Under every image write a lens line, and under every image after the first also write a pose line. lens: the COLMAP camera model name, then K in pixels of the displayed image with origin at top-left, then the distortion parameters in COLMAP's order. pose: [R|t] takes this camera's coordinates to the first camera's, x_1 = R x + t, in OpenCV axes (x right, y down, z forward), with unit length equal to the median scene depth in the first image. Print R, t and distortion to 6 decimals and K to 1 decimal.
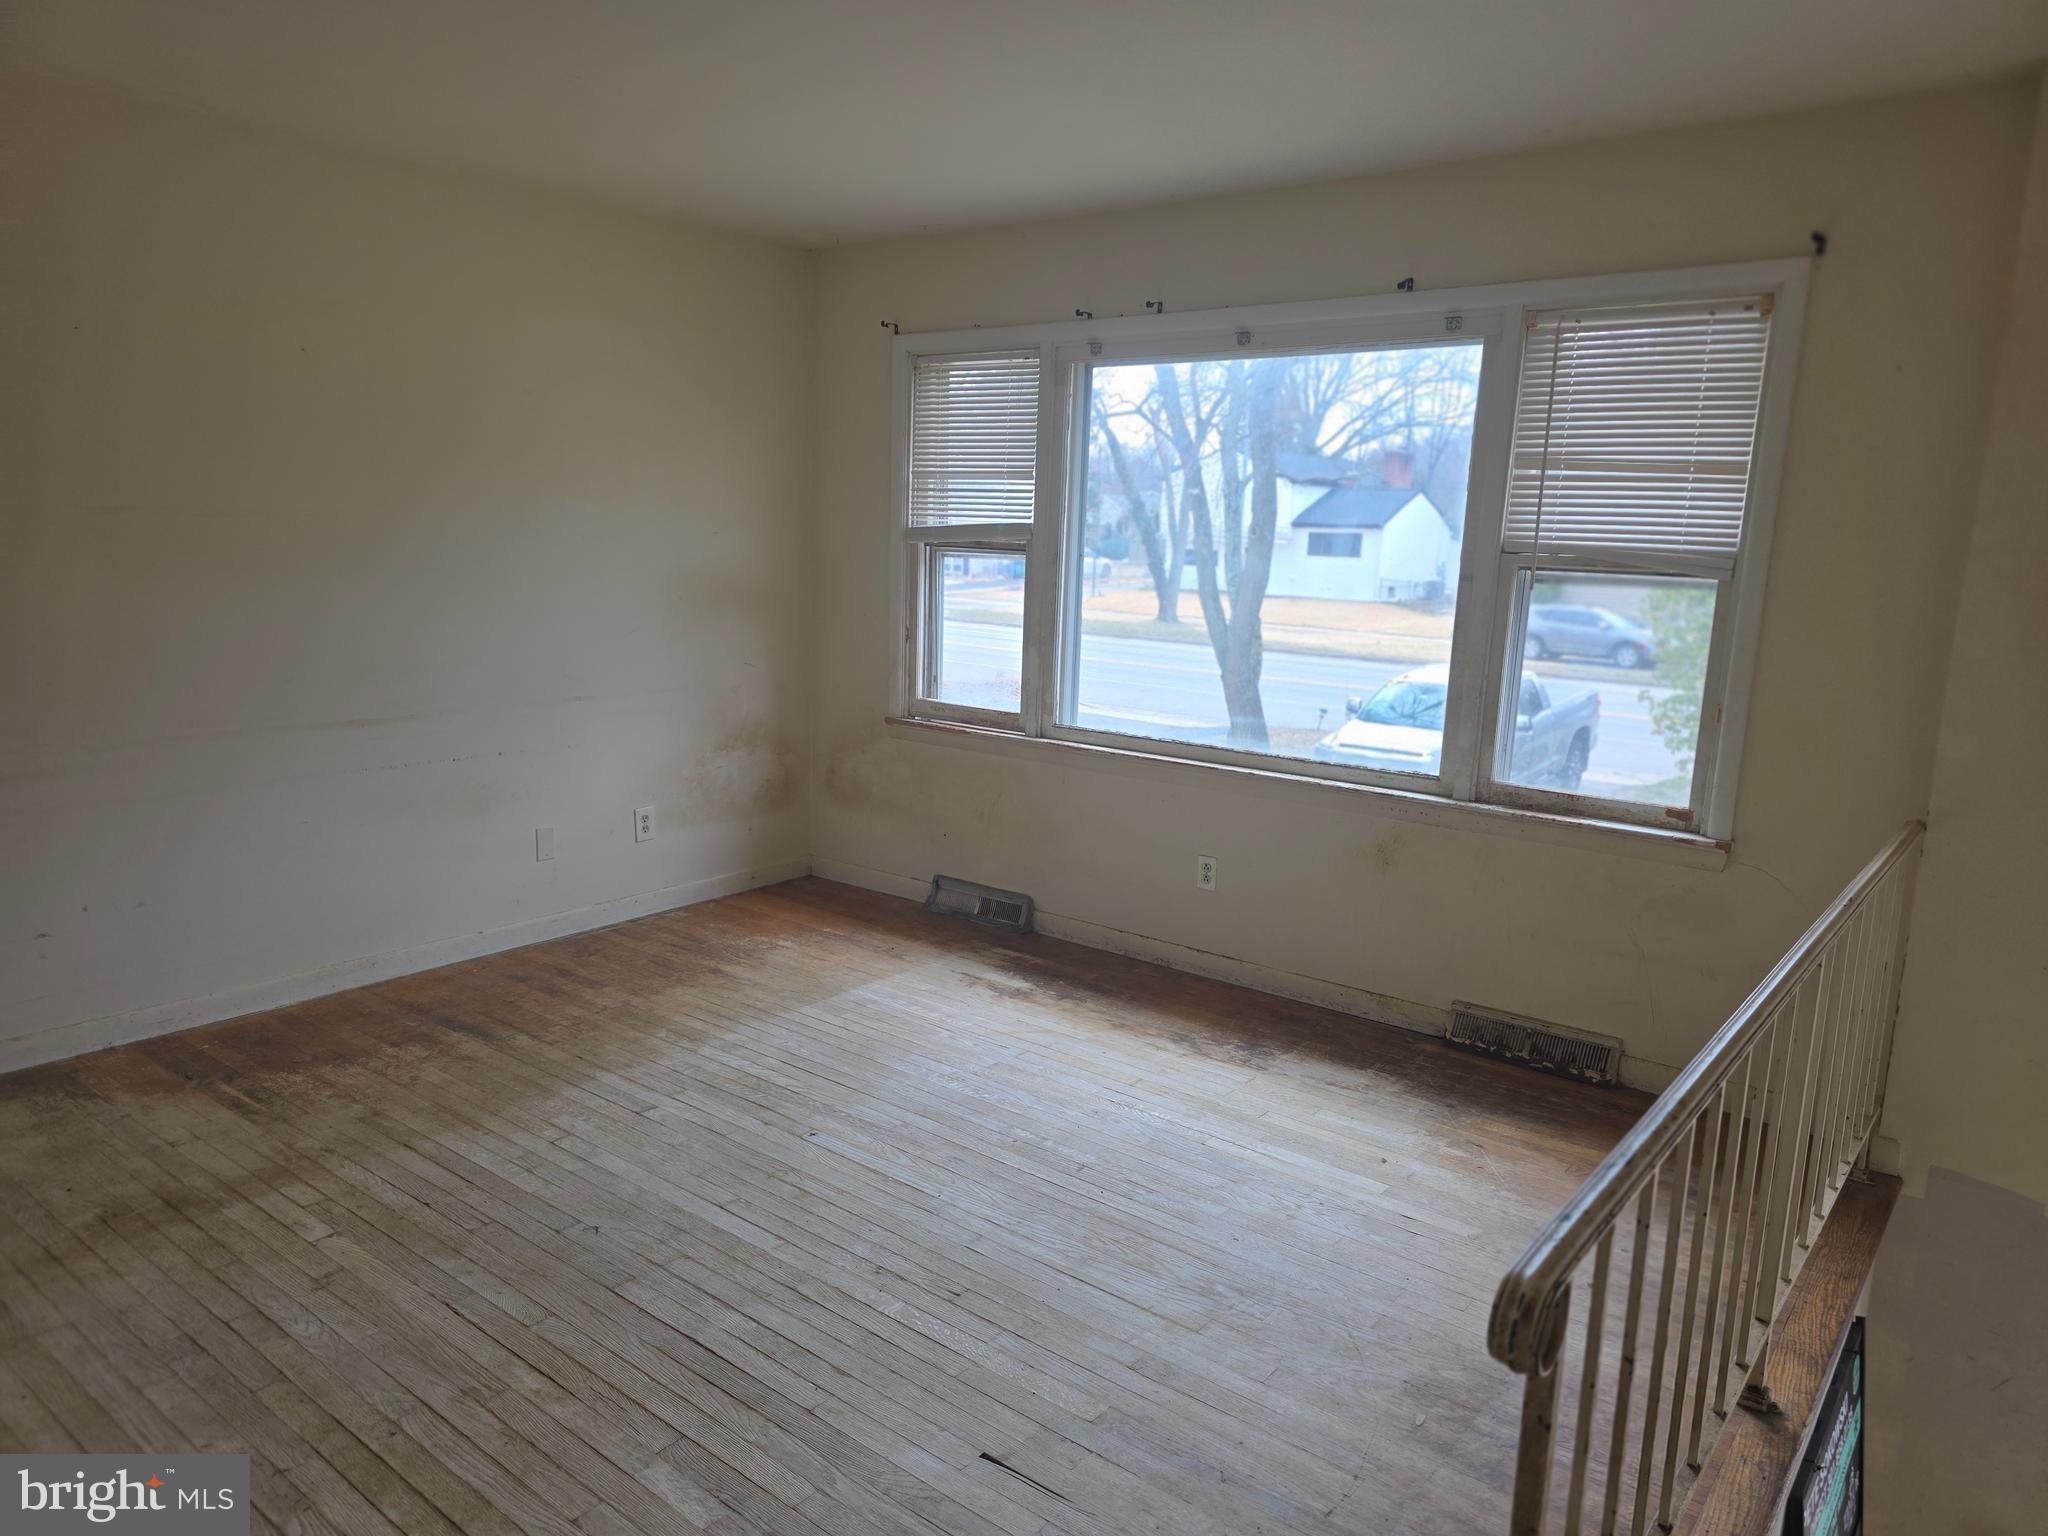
lens RADIAL K [[1362.0, 0, 1022.8], [0, 1362.0, 774.0], [0, 0, 1]] dist [0.055114, -0.055130]
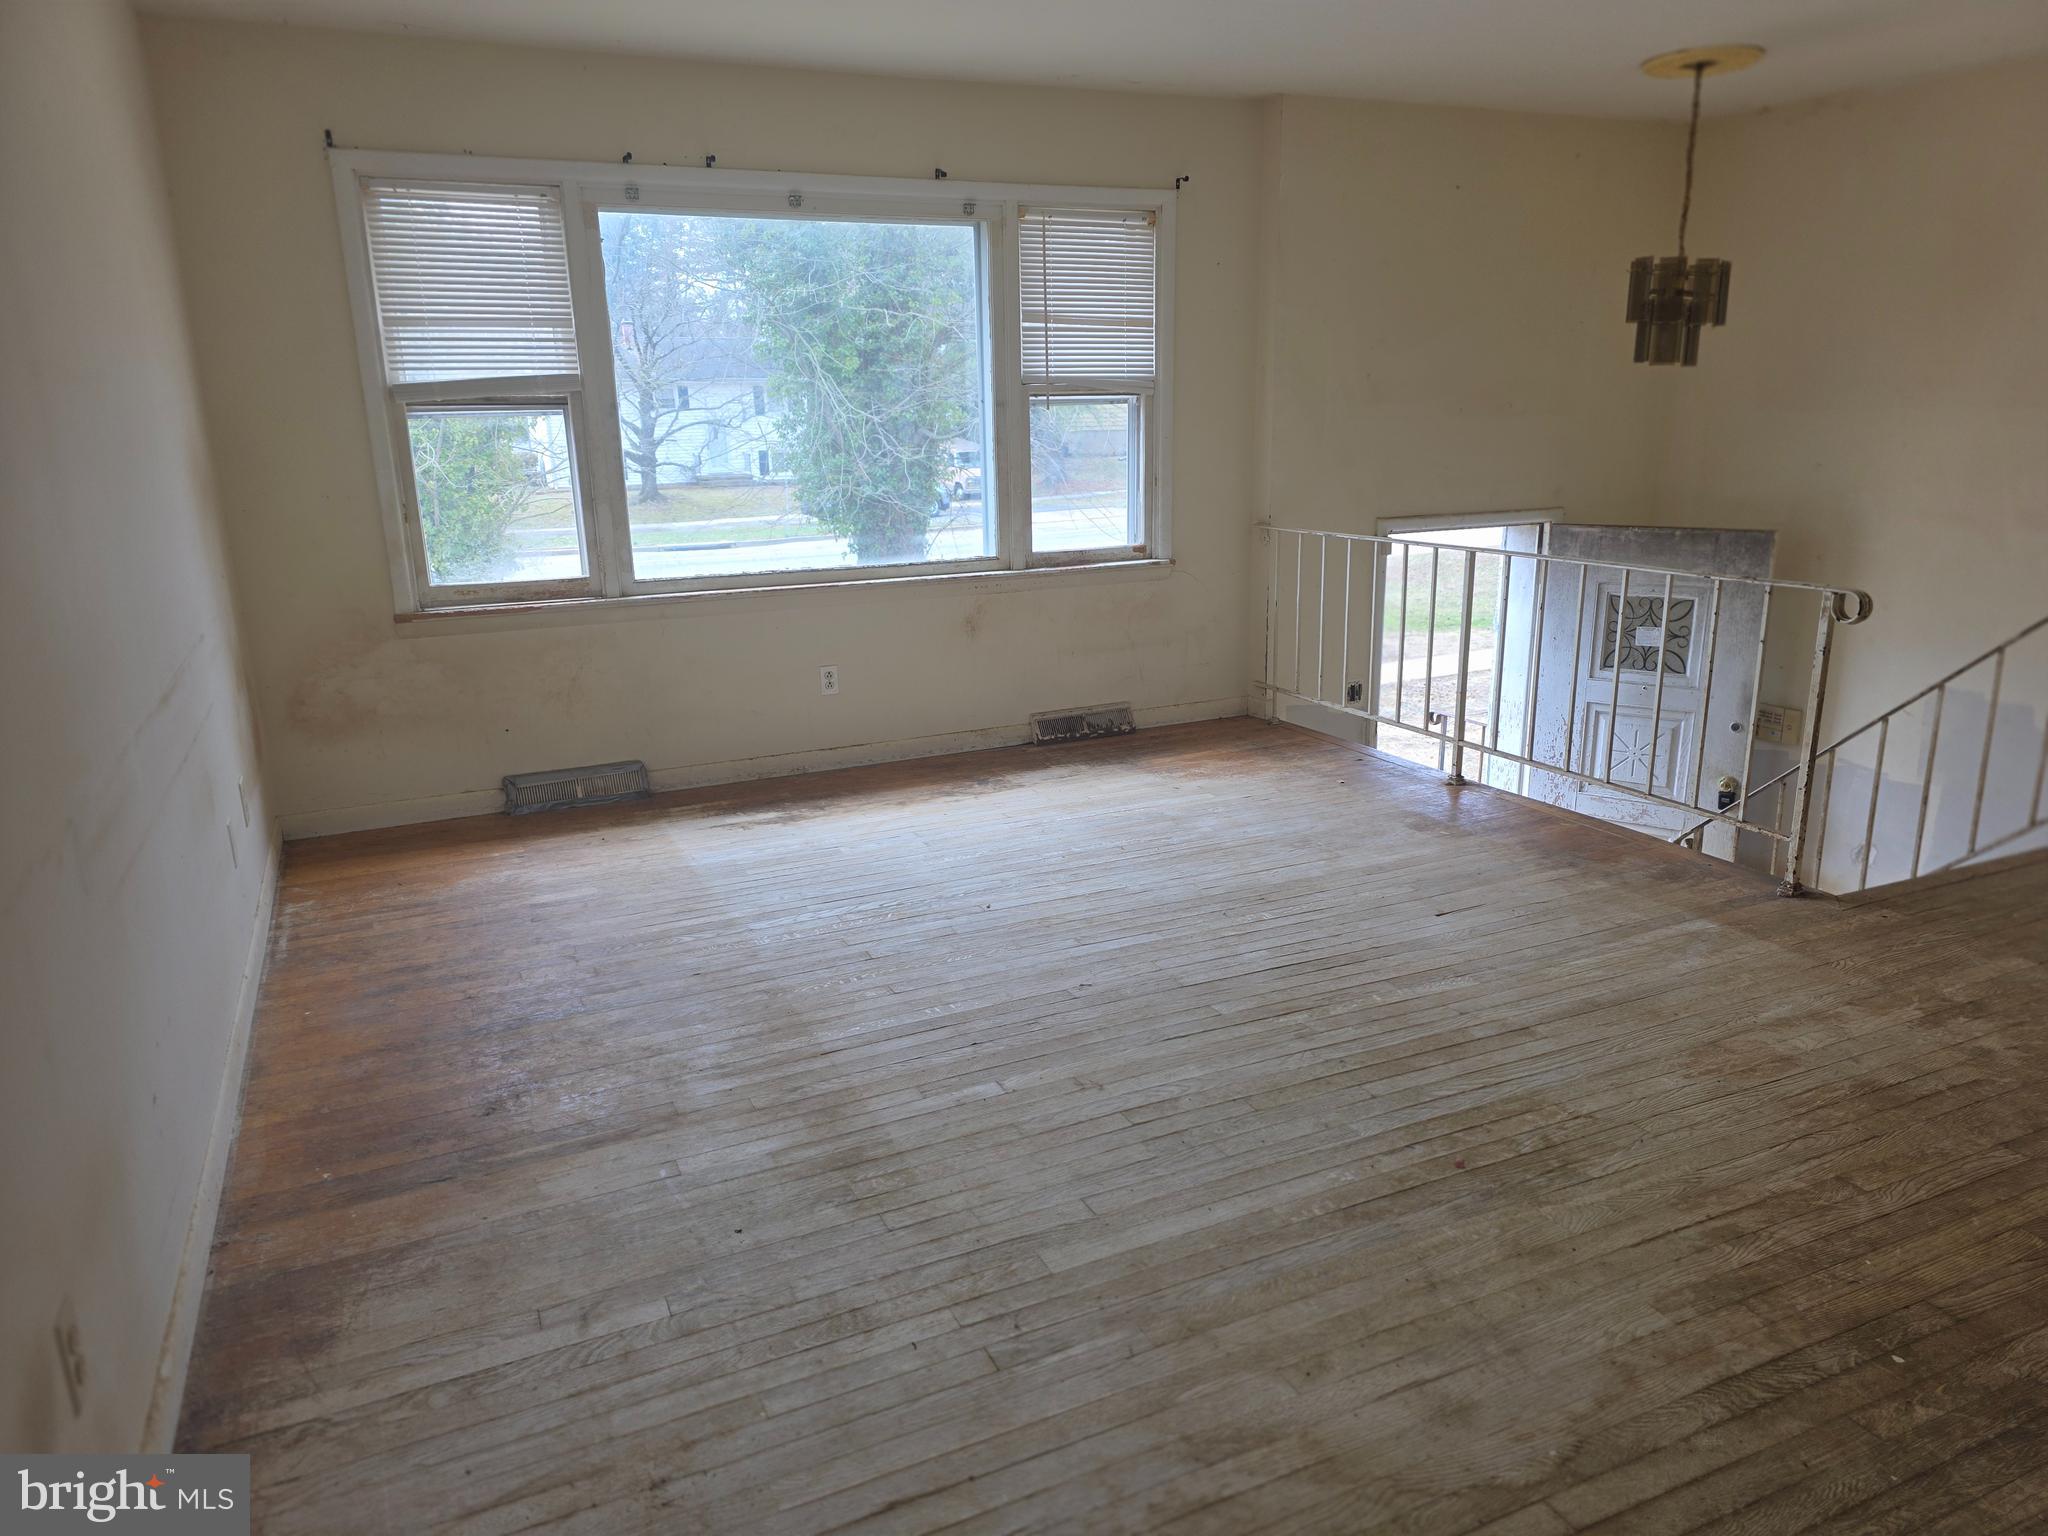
lens RADIAL K [[1362.0, 0, 1021.2], [0, 1362.0, 770.2], [0, 0, 1]] dist [0.055114, -0.055130]
pose [[0.452719, -0.264682, 0.851463, -0.923381], [0.196865, 0.961031, 0.194070, -0.053542], [-0.869649, 0.079764, 0.487184, 0.350100]]
